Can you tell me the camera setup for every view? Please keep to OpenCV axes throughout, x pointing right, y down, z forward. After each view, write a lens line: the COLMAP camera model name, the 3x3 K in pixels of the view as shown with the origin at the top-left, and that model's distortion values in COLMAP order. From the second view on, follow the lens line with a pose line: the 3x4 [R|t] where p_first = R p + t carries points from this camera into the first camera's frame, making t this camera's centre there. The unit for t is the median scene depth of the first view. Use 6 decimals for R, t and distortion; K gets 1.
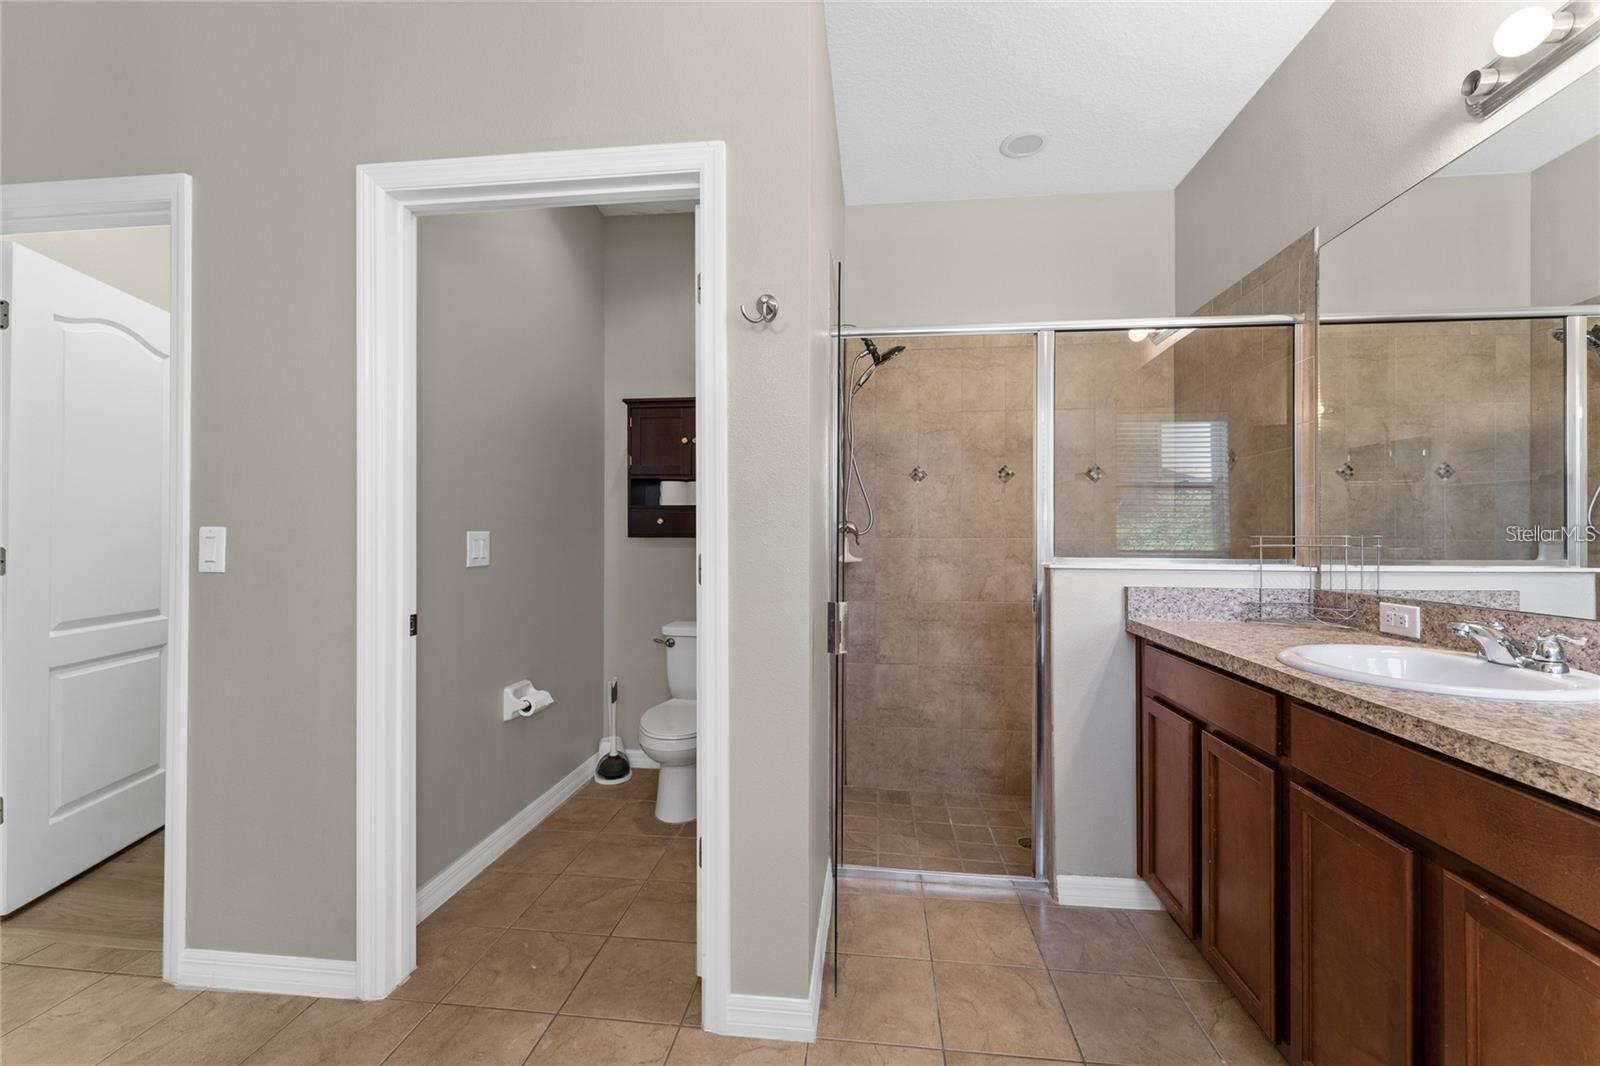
lens RADIAL K [[646.5, 0, 805.2], [0, 646.5, 536.4], [0, 0, 1]] dist [-0.000133, -0.000659]
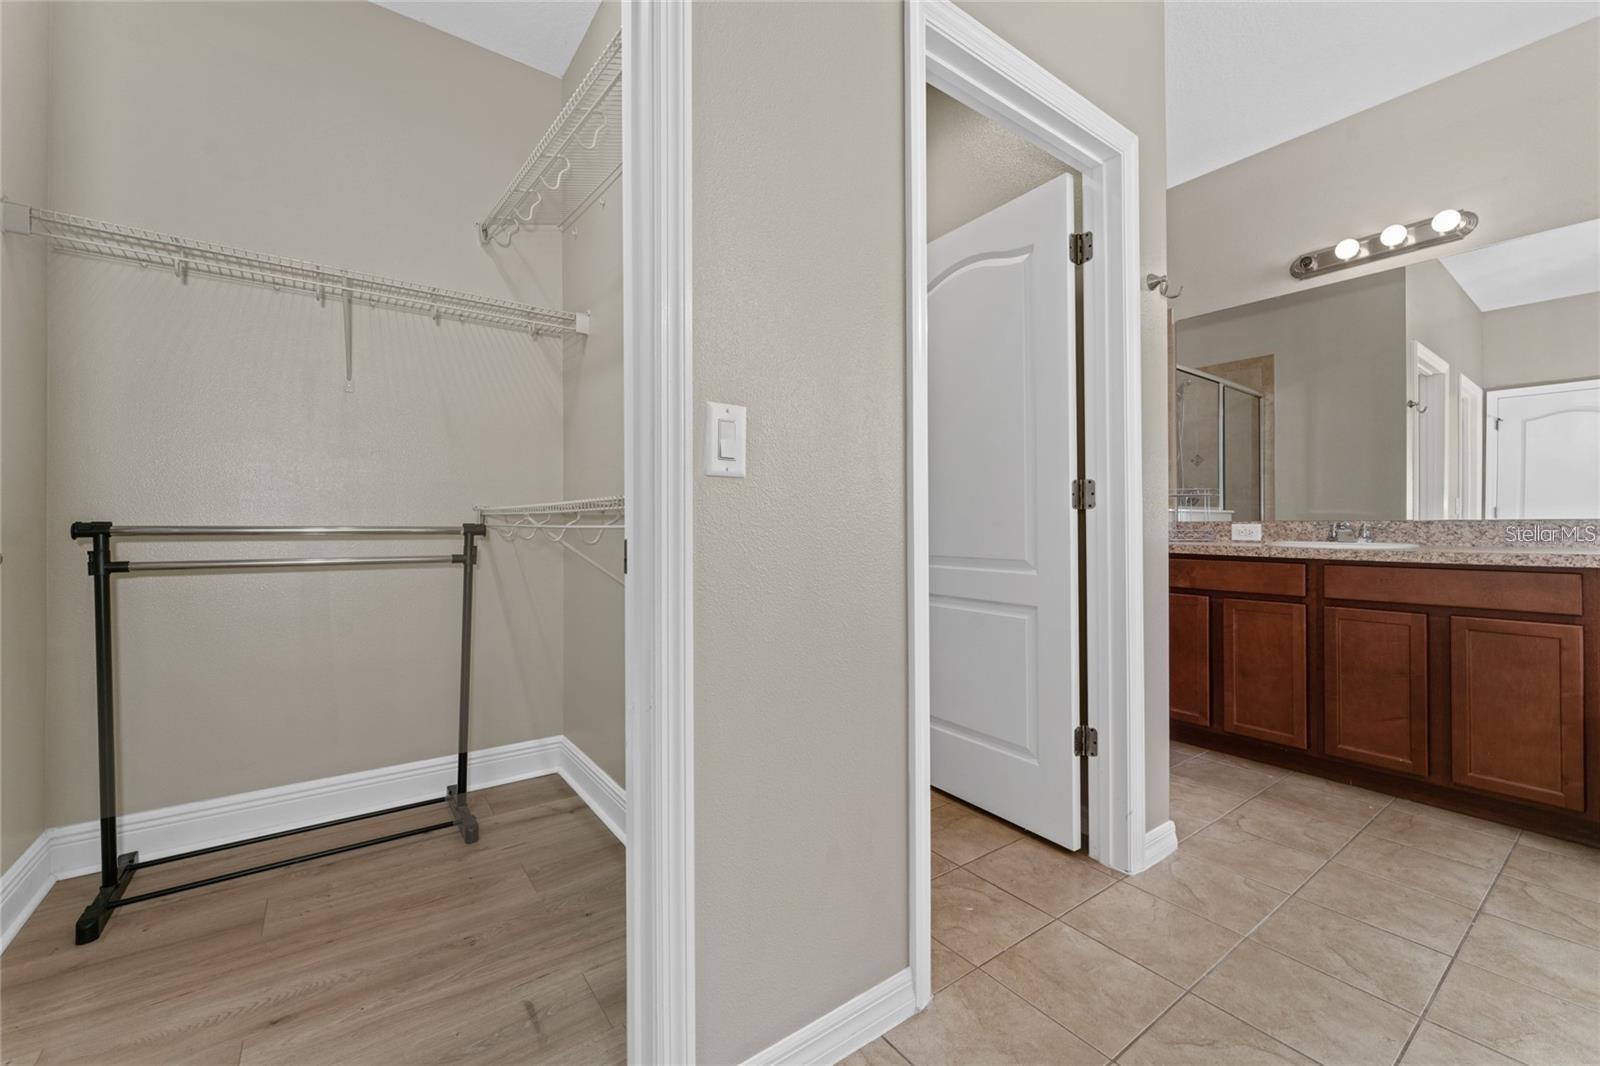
lens RADIAL K [[646.5, 0, 804.0], [0, 646.5, 526.4], [0, 0, 1]] dist [-0.000133, -0.000659]
pose [[0.740464, -0.003565, 0.672087, -1.294113], [0.004344, 0.999990, 0.000519, 0.105901], [-0.672082, 0.002536, 0.740472, 0.477715]]
